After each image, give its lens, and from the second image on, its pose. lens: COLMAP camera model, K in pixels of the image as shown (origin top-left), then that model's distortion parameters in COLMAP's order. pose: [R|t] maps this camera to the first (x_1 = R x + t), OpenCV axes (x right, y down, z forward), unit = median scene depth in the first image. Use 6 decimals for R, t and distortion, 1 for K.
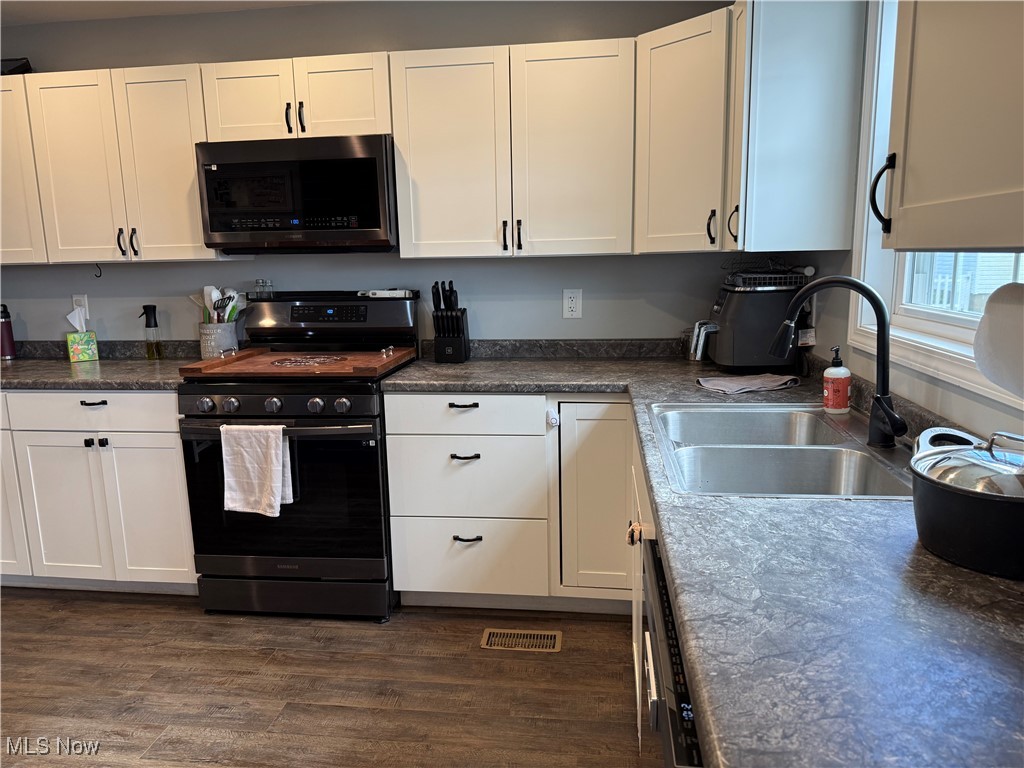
lens RADIAL K [[724.9, 0, 503.4], [0, 724.9, 387.0], [0, 0, 1]] dist [0.070562, -0.085391]
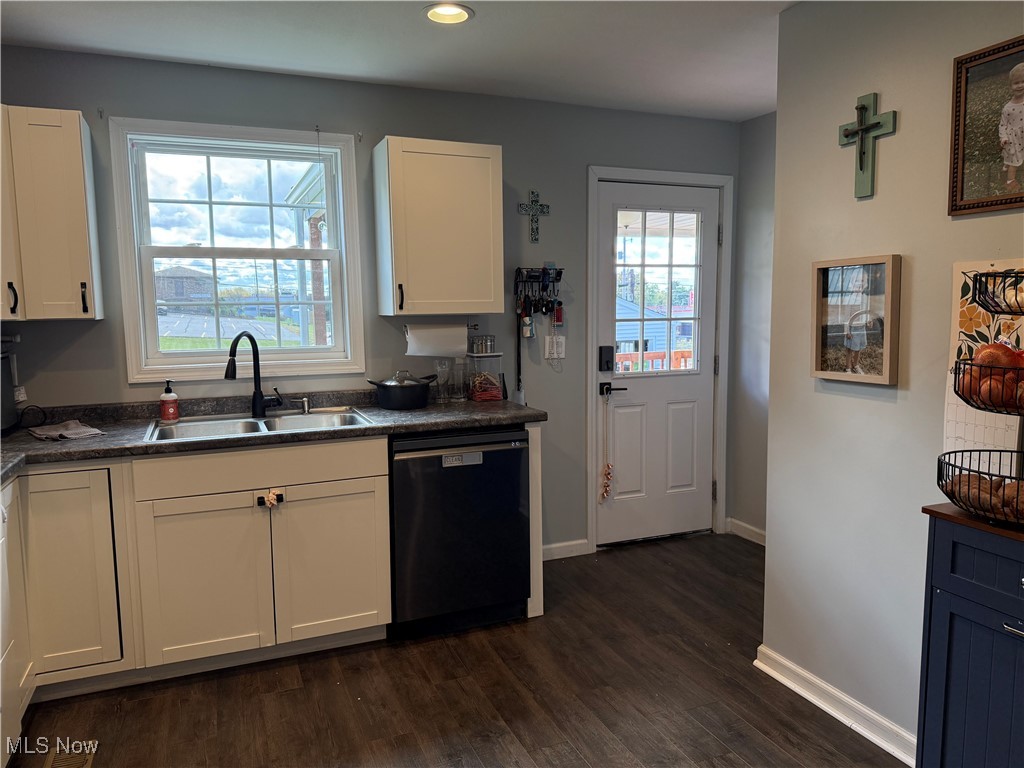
lens RADIAL K [[724.9, 0, 518.1], [0, 724.9, 386.0], [0, 0, 1]] dist [0.070562, -0.085391]
pose [[-0.510475, -0.074169, 0.856688, -0.997761], [0.174590, 0.966582, 0.187716, -0.159363], [-0.841982, 0.245394, -0.480466, 0.917357]]
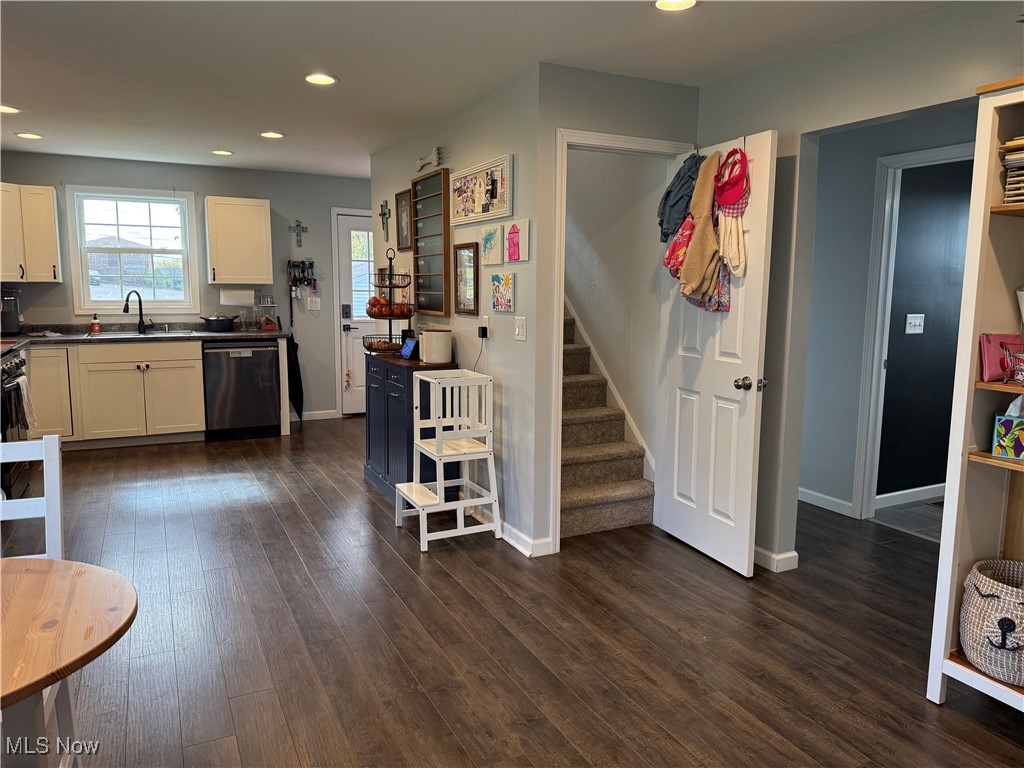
lens RADIAL K [[724.9, 0, 516.6], [0, 724.9, 381.1], [0, 0, 1]] dist [0.070562, -0.085391]
pose [[-0.563744, -0.096638, 0.820276, -2.585440], [0.151211, 0.964271, 0.217524, -0.145601], [-0.811990, 0.246663, -0.528990, 1.037412]]
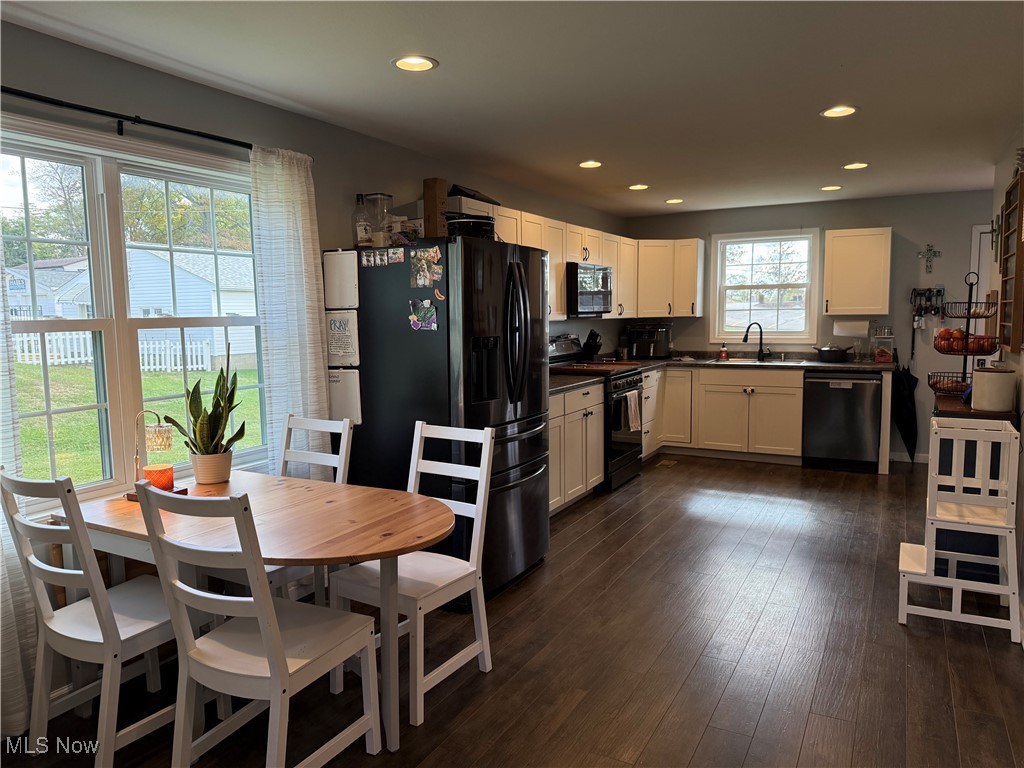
lens RADIAL K [[724.9, 0, 505.5], [0, 724.9, 377.9], [0, 0, 1]] dist [0.070562, -0.085391]
pose [[0.350600, -0.071127, 0.933820, -2.726215], [0.175654, 0.984410, 0.009032, -0.078356], [-0.919905, 0.160863, 0.357628, 0.594067]]
